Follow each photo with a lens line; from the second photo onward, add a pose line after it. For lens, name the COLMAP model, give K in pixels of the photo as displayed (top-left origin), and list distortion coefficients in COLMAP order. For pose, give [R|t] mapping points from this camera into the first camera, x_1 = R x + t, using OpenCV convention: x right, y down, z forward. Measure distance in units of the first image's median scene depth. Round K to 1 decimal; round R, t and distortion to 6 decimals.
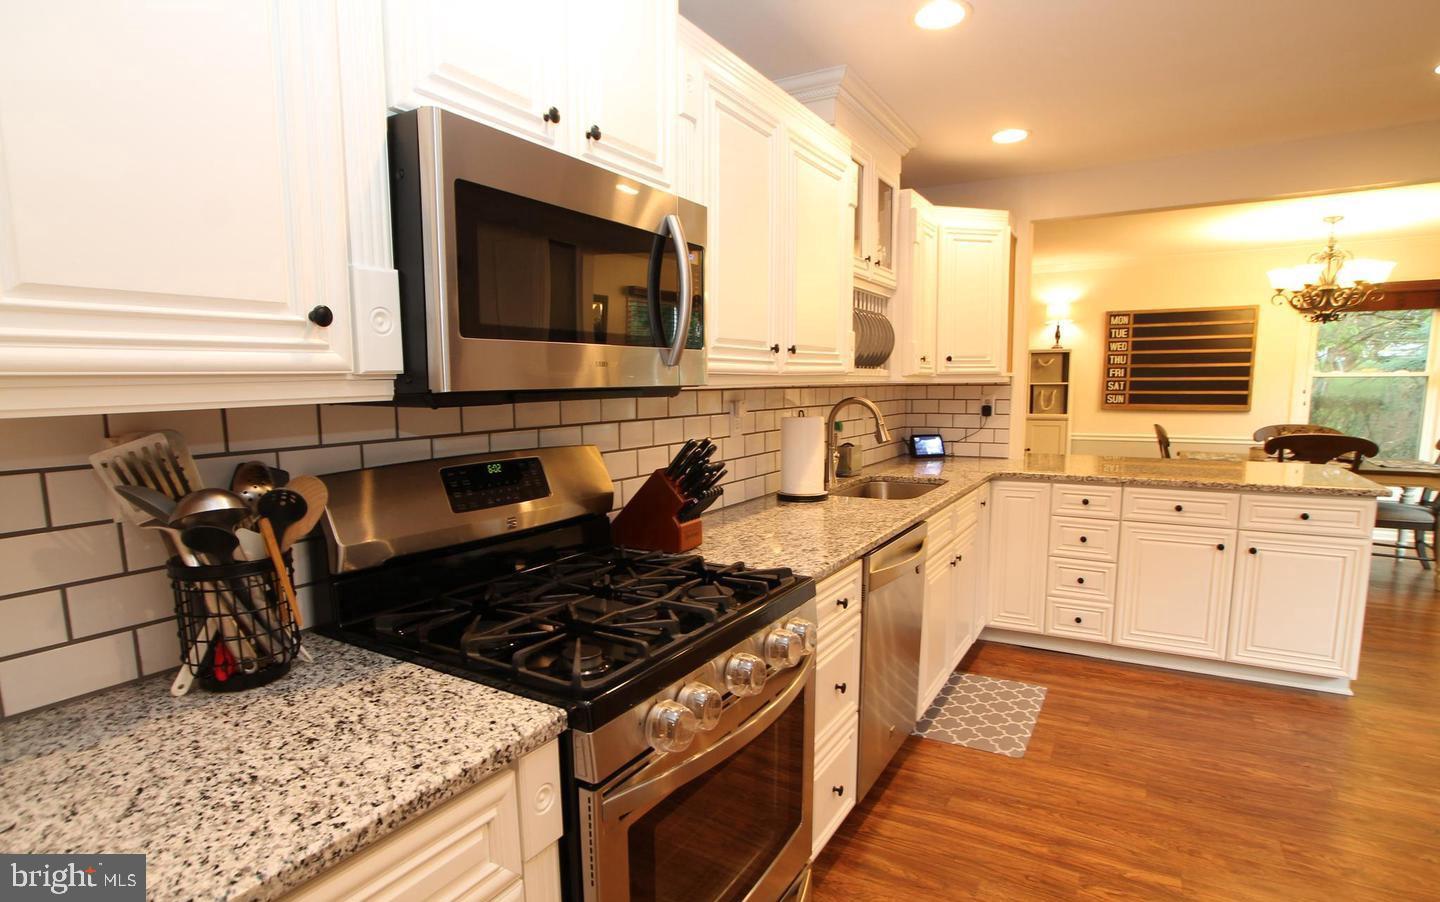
lens RADIAL K [[731.2, 0, 719.9], [0, 731.2, 454.2], [0, 0, 1]] dist [-0.065664, 0.026261]
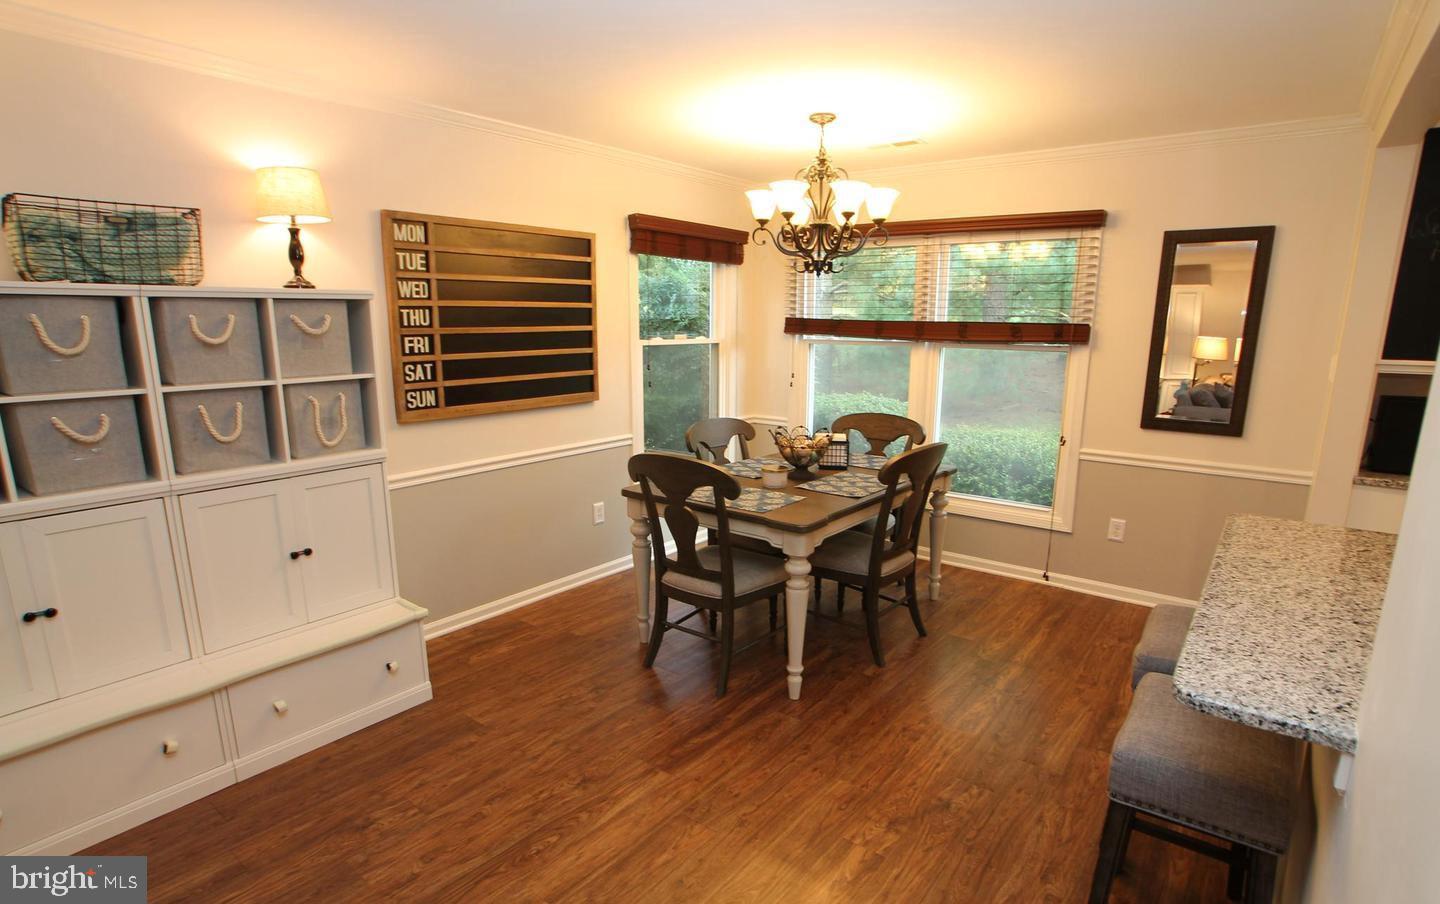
lens RADIAL K [[731.2, 0, 720.0], [0, 731.2, 485.6], [0, 0, 1]] dist [-0.065664, 0.026261]
pose [[0.123889, -0.211251, 0.969549, 0.089082], [0.090413, 0.975415, 0.200976, -0.101416], [-0.988169, 0.062761, 0.139943, 0.744565]]
